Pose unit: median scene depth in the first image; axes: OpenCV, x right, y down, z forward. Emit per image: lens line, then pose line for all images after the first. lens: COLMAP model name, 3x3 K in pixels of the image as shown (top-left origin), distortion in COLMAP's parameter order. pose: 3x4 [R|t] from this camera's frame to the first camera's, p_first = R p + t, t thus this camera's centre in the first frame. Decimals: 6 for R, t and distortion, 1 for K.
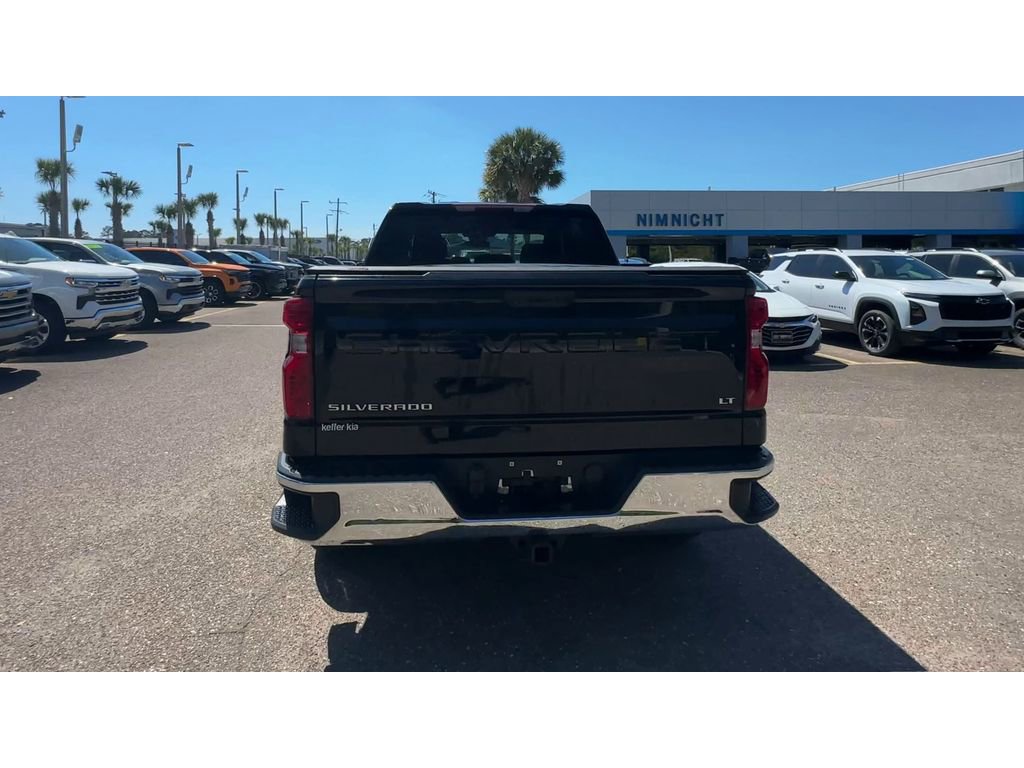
lens RADIAL K [[616.4, 0, 499.5], [0, 616.4, 261.3], [0, 0, 1]] dist [0.001777, 0.000303]
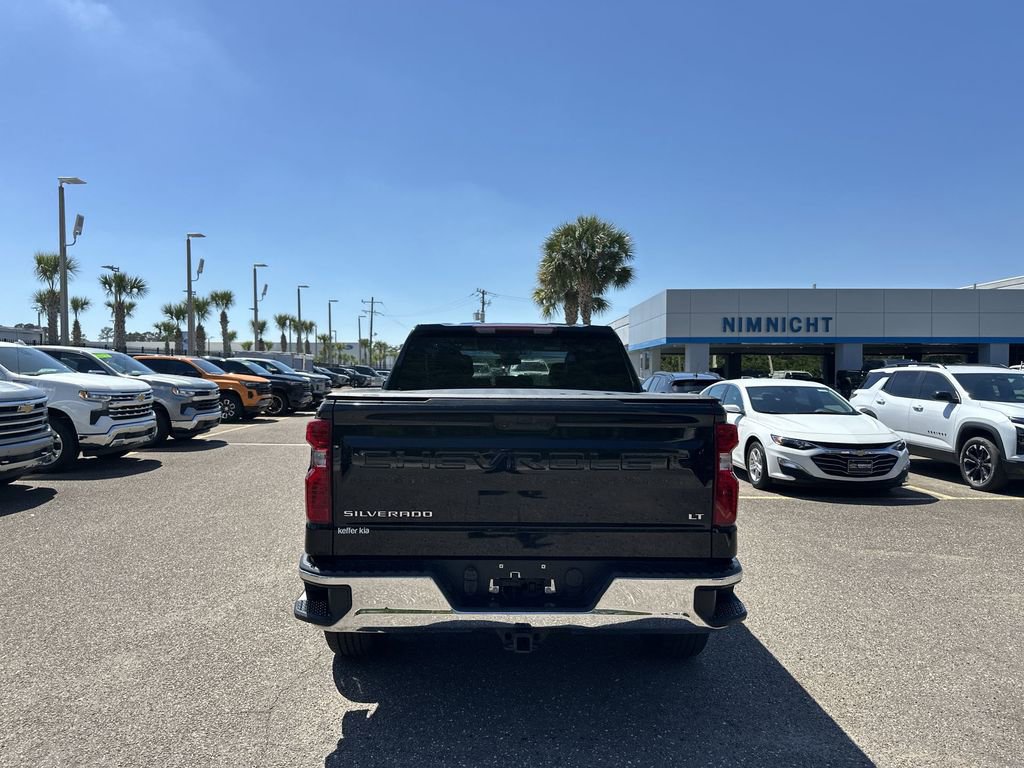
lens RADIAL K [[739.8, 0, 512.0], [0, 739.8, 384.0], [0, 0, 1]] dist [0.143222, -0.232418]
pose [[0.997416, 0.008674, -0.071310, 0.031637], [-0.007414, 0.999812, 0.017909, -0.008362], [0.071452, -0.017334, 0.997293, -0.088030]]
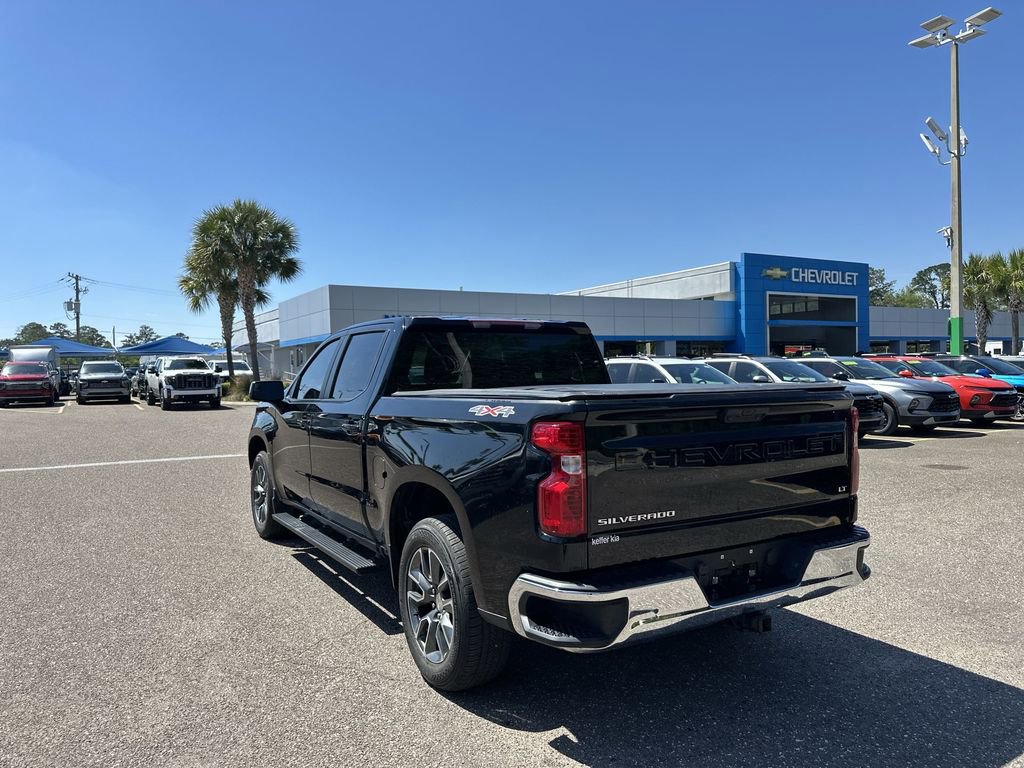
lens RADIAL K [[739.8, 0, 512.0], [0, 739.8, 384.0], [0, 0, 1]] dist [0.143222, -0.232418]
pose [[0.896058, -0.020516, 0.443463, -0.222971], [0.011109, 0.999655, 0.023799, -0.008582], [-0.443798, -0.016399, 0.895977, -0.021612]]
